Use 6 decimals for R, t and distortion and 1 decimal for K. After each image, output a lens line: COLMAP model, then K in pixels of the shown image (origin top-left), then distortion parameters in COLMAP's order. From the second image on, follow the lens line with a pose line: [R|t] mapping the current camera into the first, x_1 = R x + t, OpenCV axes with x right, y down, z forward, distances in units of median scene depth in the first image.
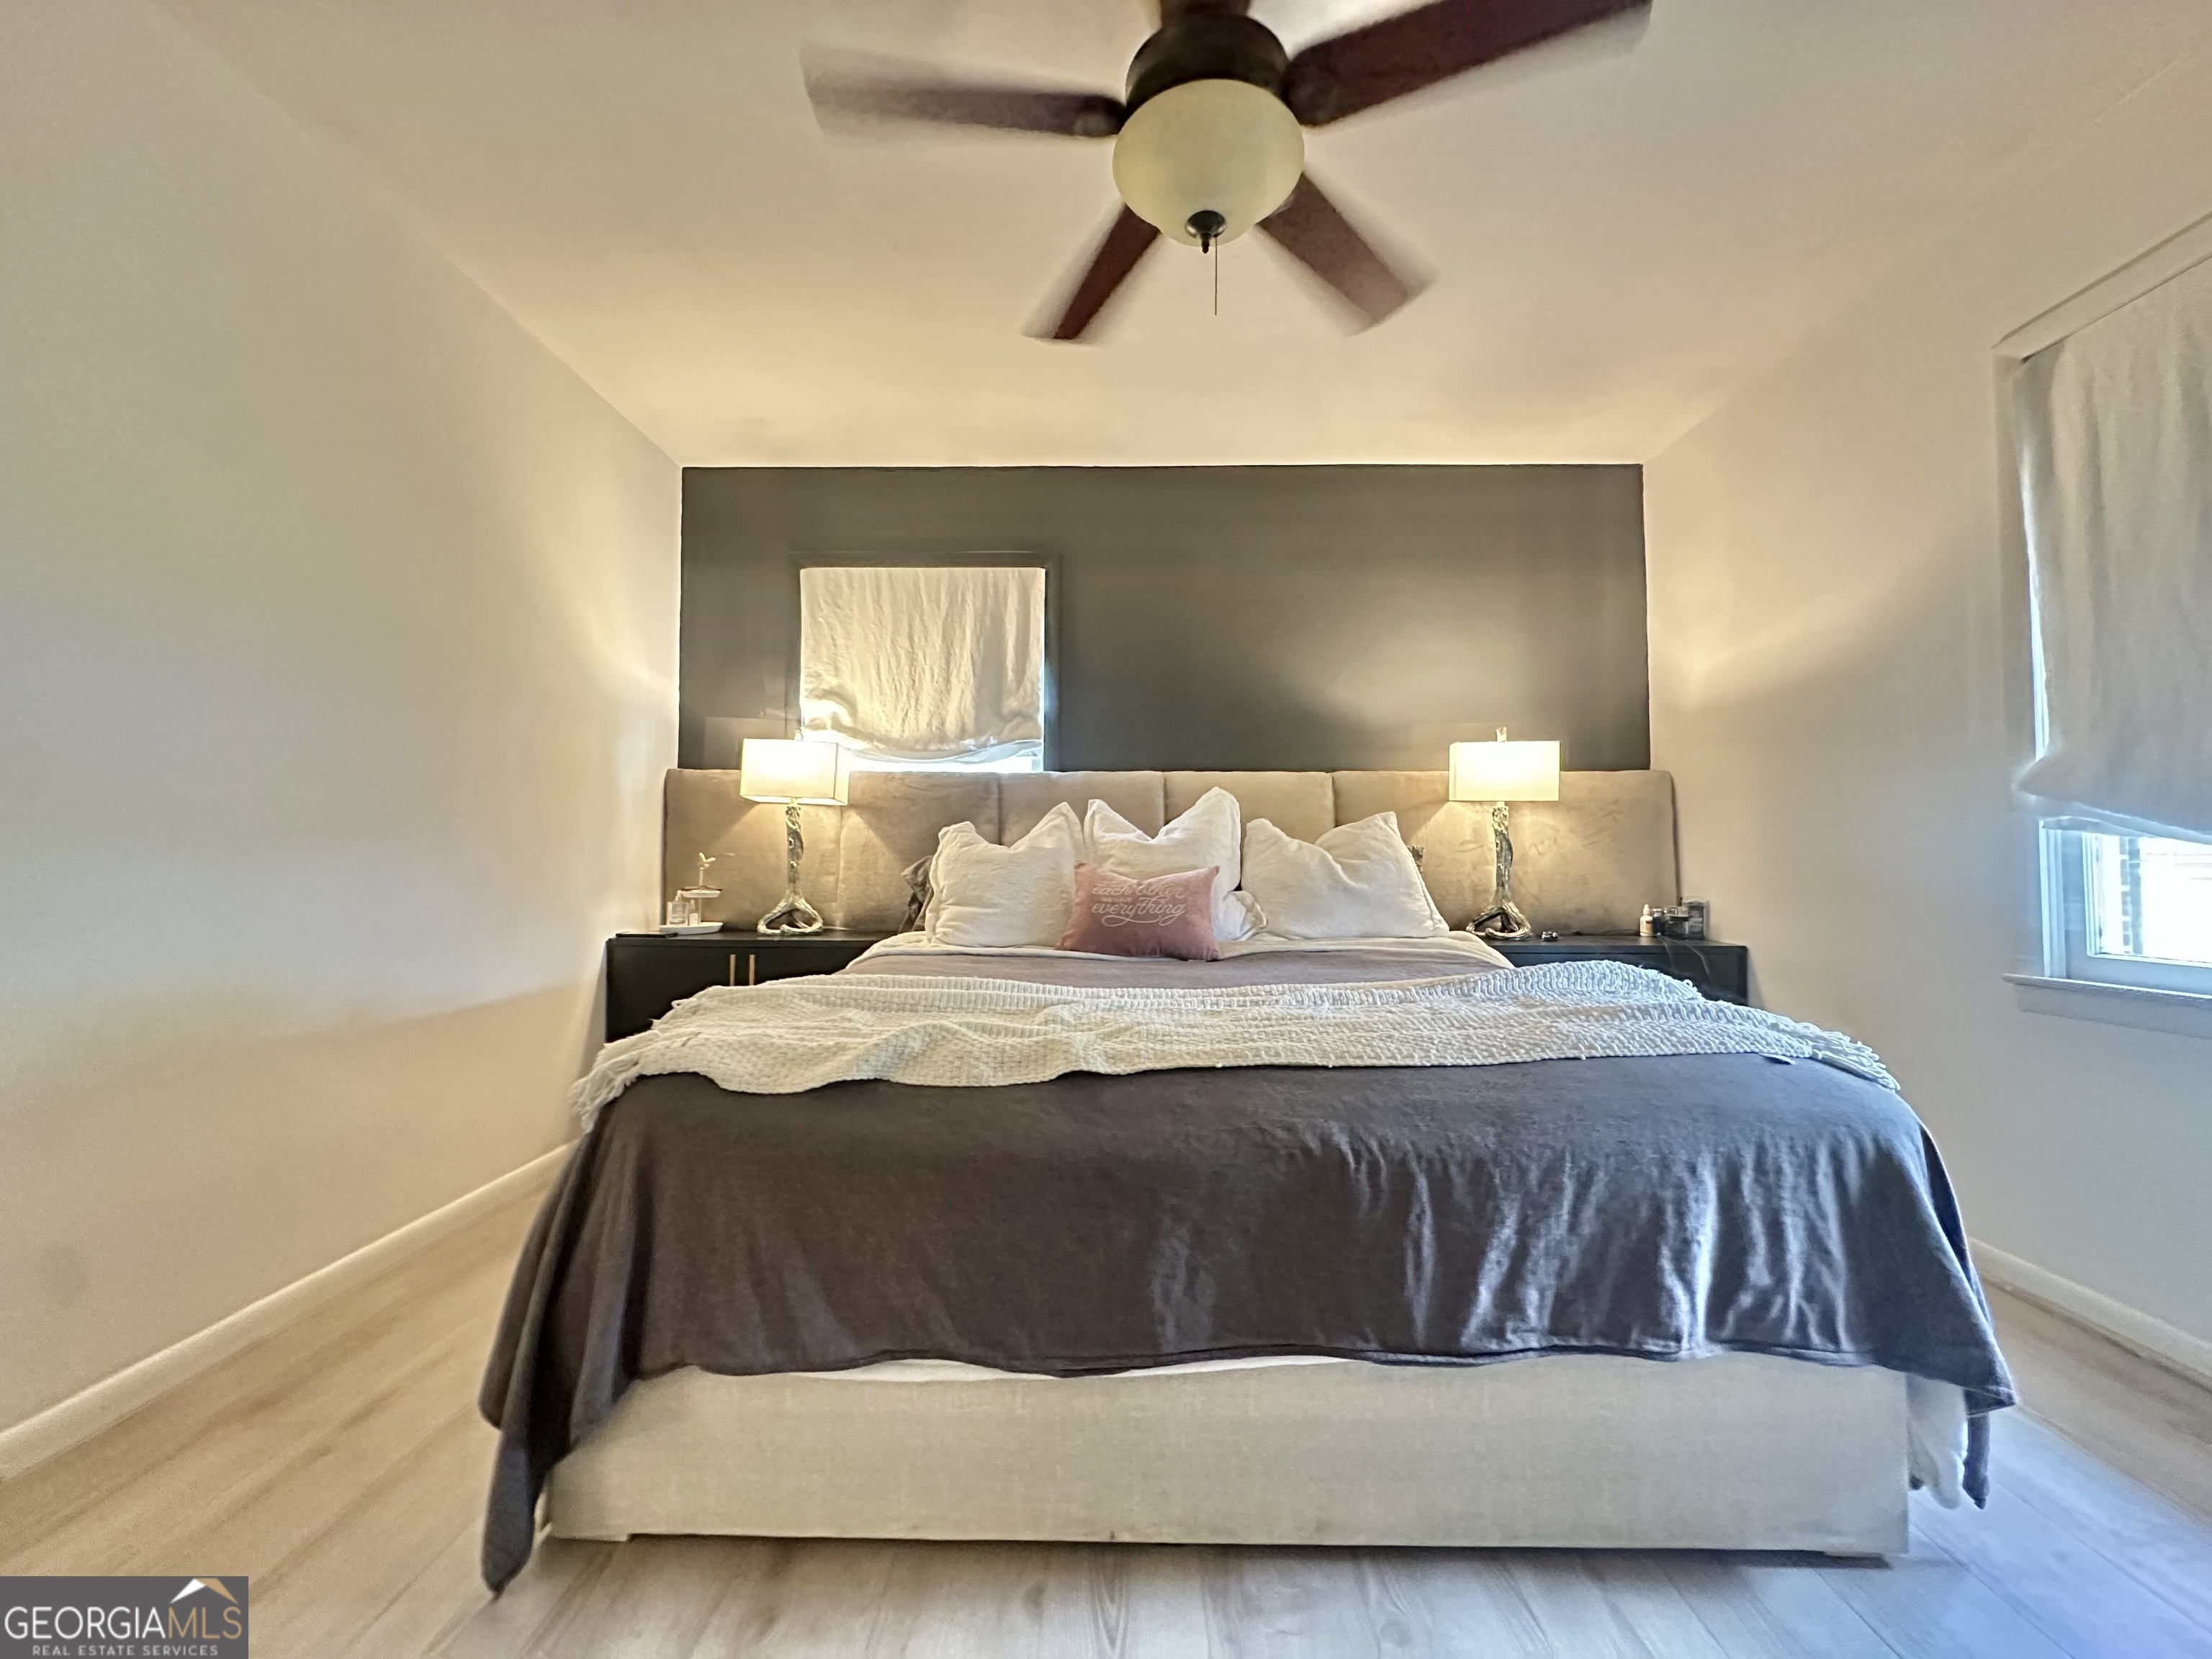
lens RADIAL K [[891.2, 0, 1099.3], [0, 891.2, 826.3], [0, 0, 1]] dist [-0.005473, -0.000149]
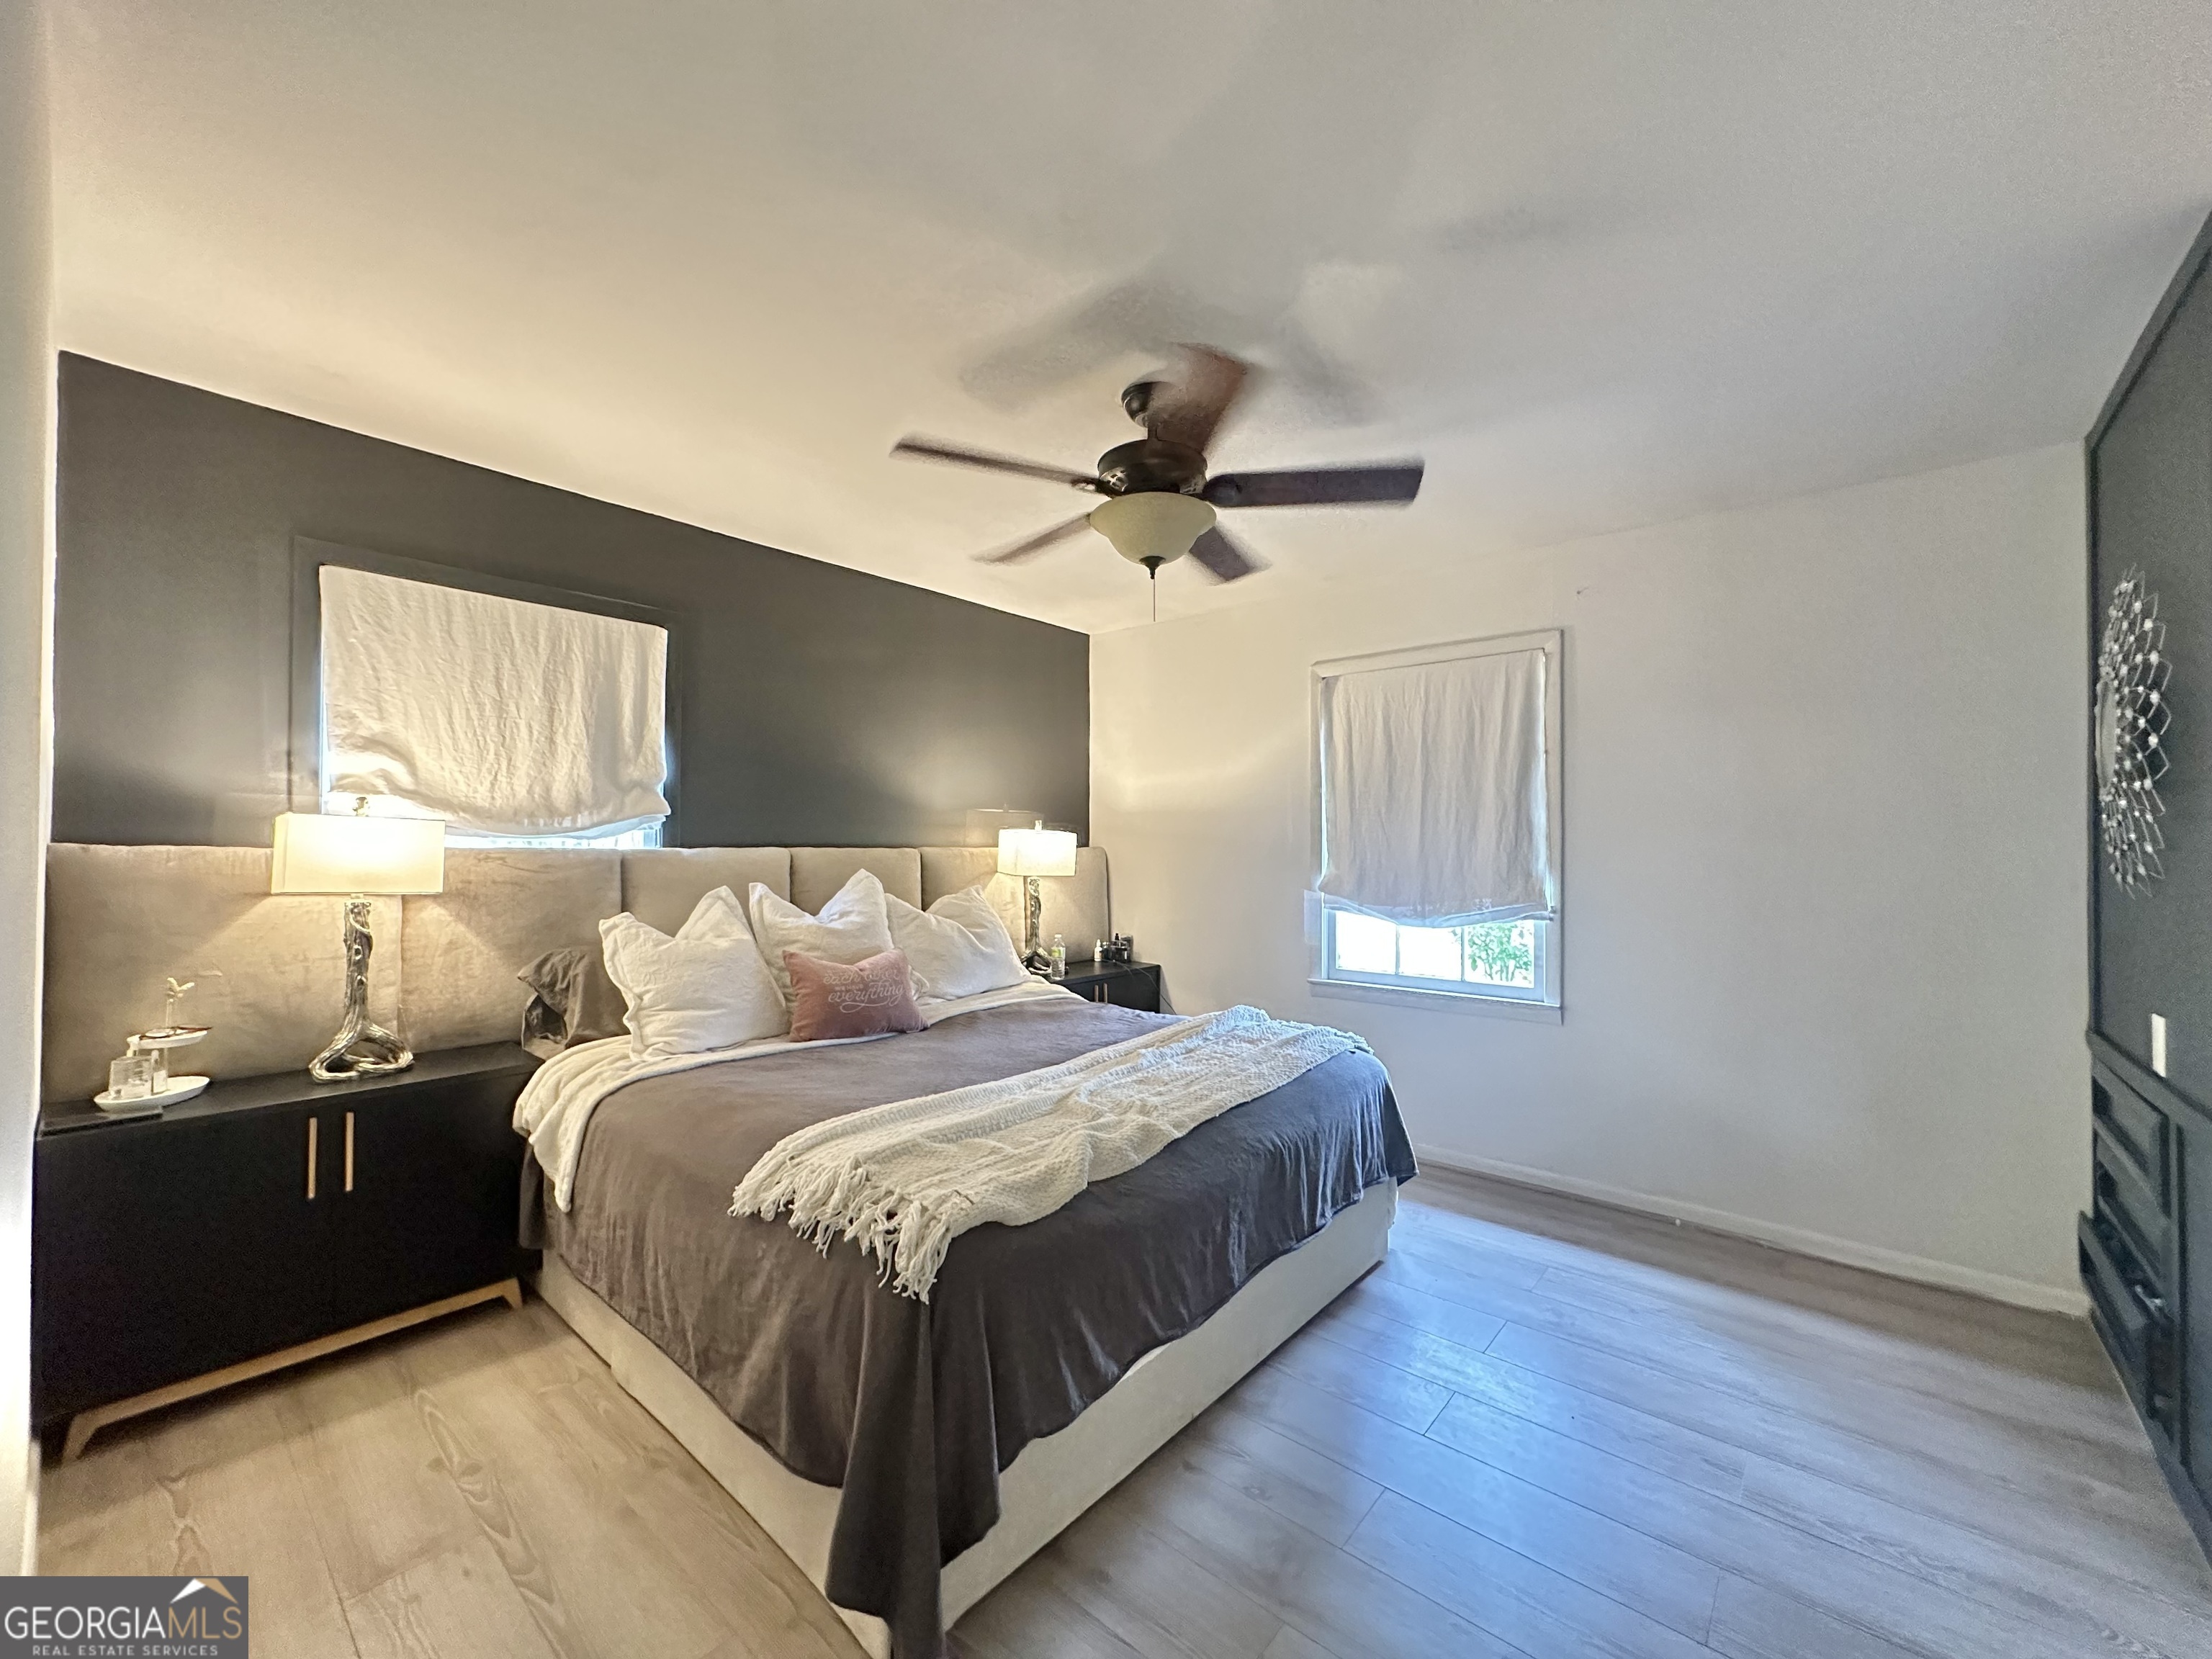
lens RADIAL K [[881.3, 0, 1116.4], [0, 881.3, 833.5], [0, 0, 1]] dist [0.000013, 0.000089]
pose [[0.632138, 0.011068, 0.774777, -0.505651], [-0.036652, 0.999206, 0.015630, -0.112769], [-0.773988, -0.038278, 0.632042, 0.042442]]
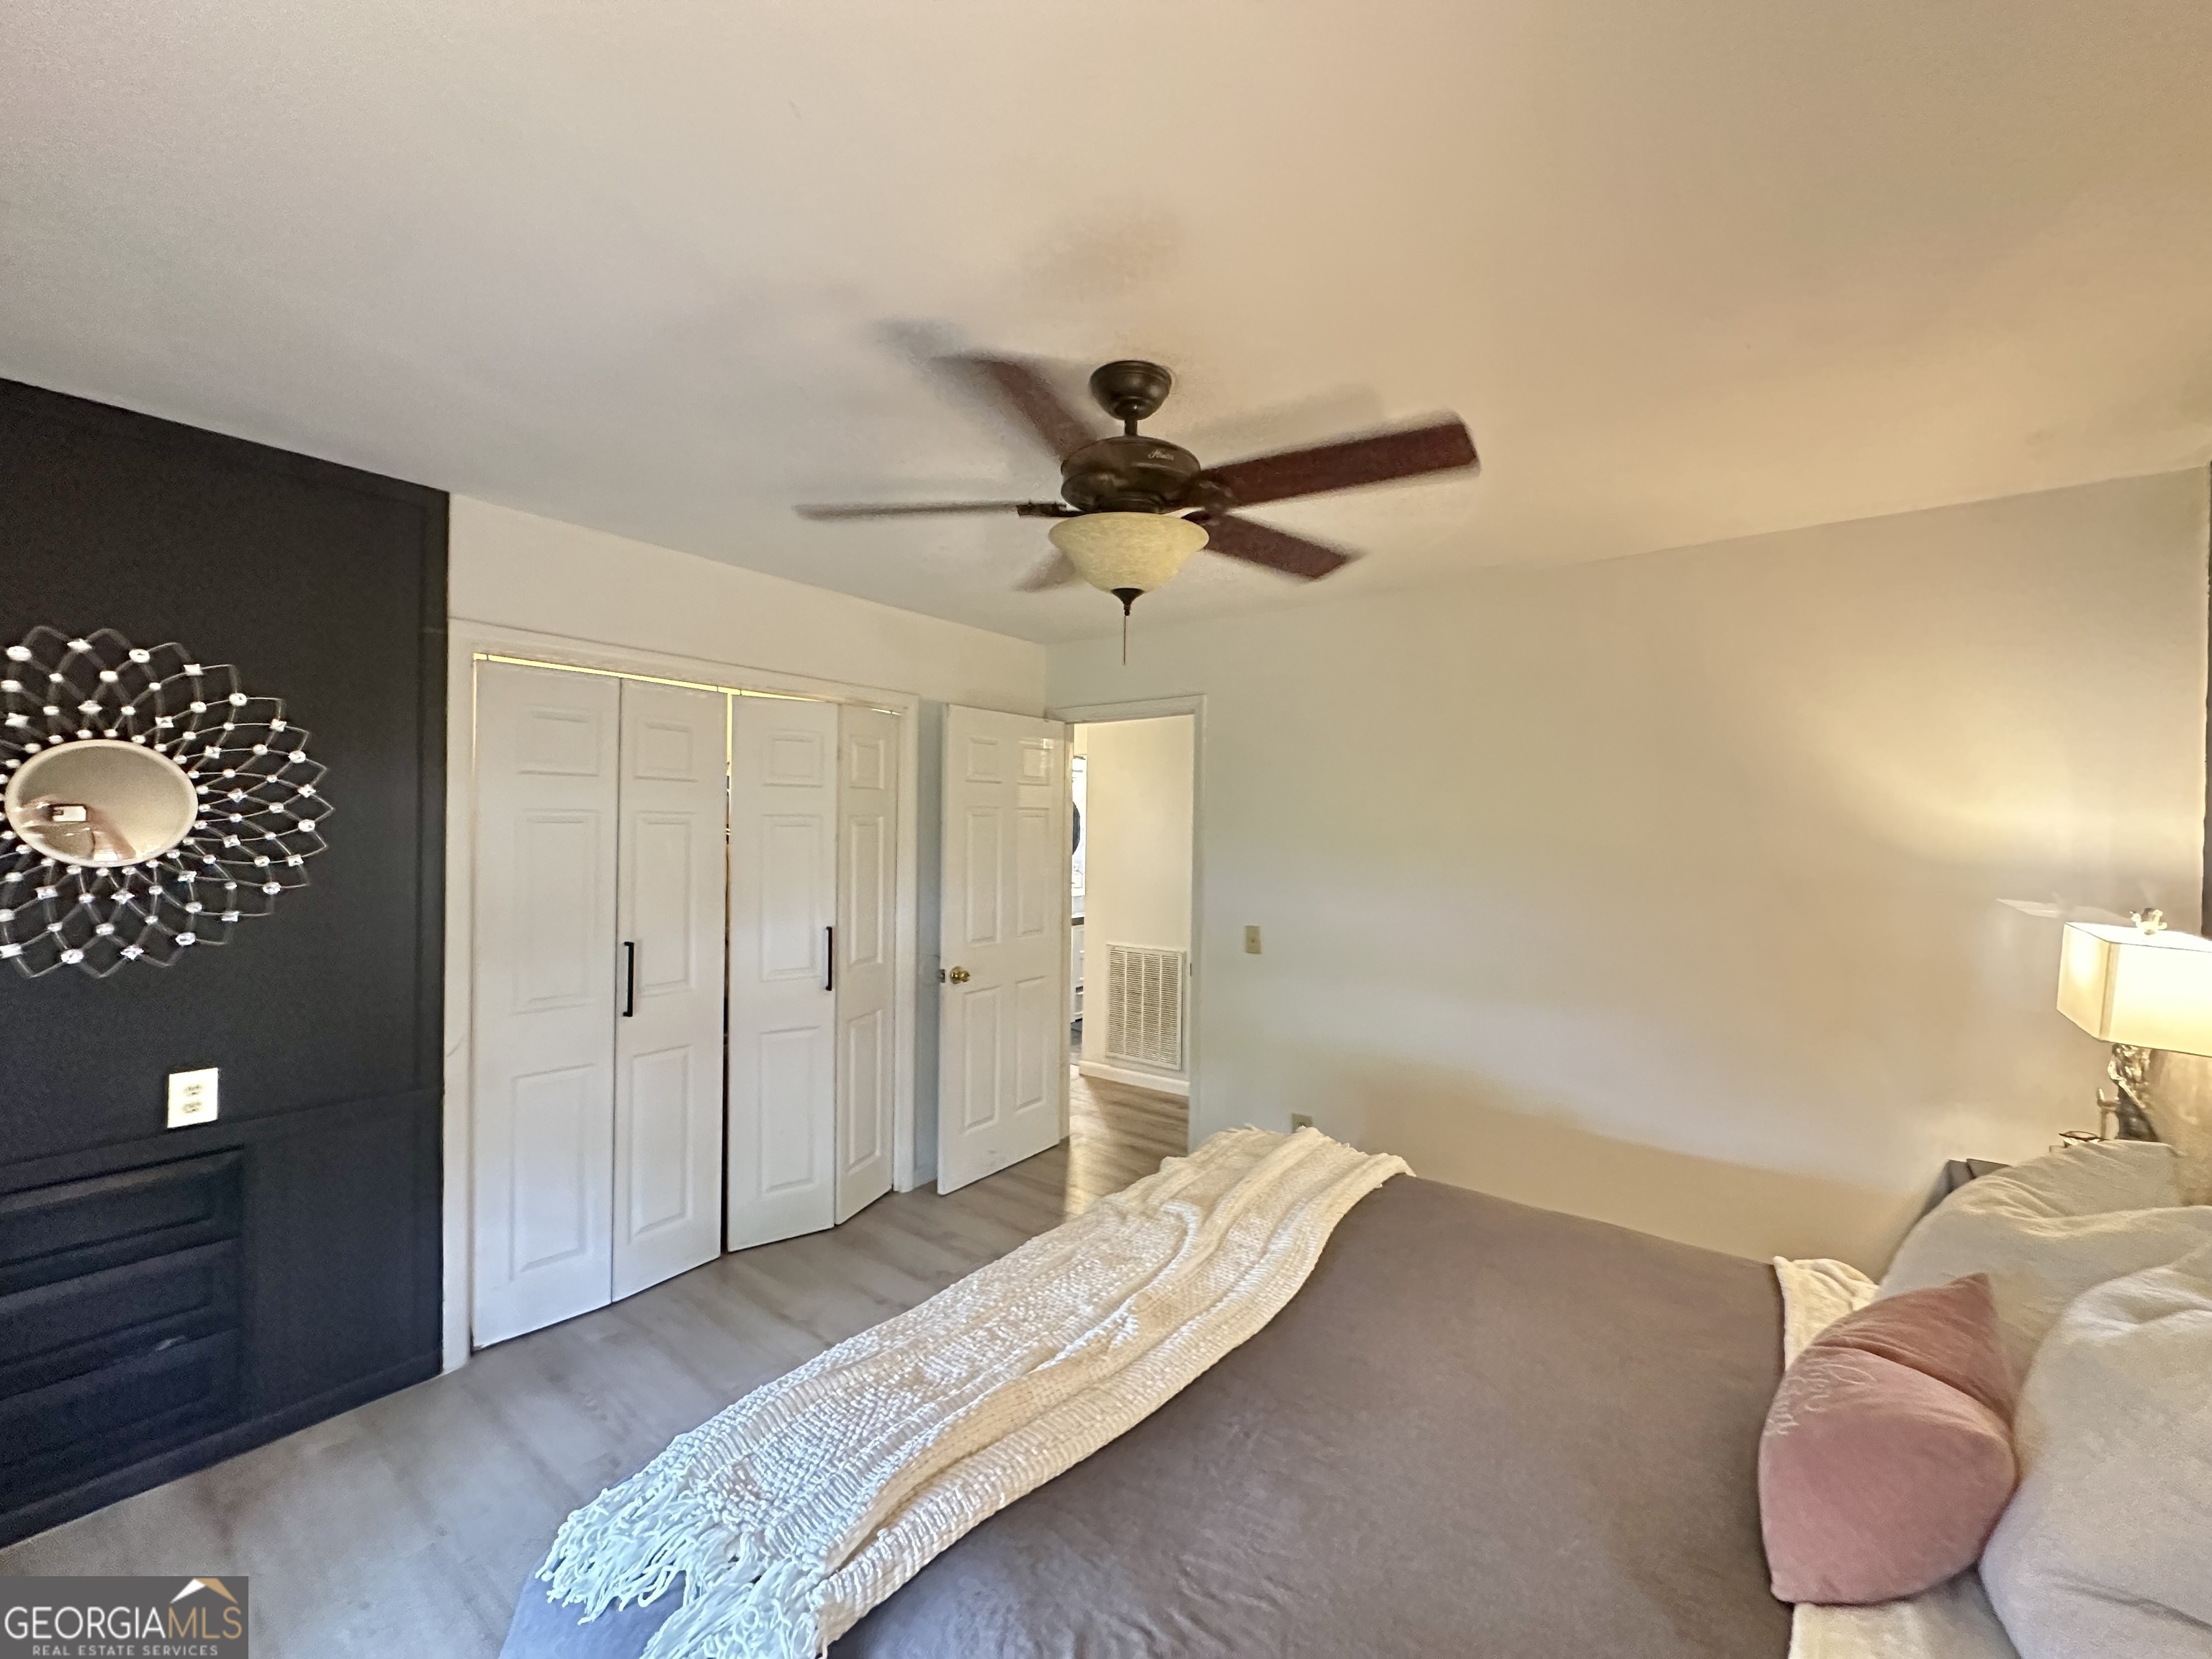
lens RADIAL K [[891.2, 0, 1099.3], [0, 891.2, 826.3], [0, 0, 1]] dist [-0.005473, -0.000149]
pose [[-0.611153, -0.002308, -0.791509, 0.507421], [0.024942, 0.999443, -0.022173, -0.154993], [0.791120, -0.033293, -0.610755, 0.801738]]
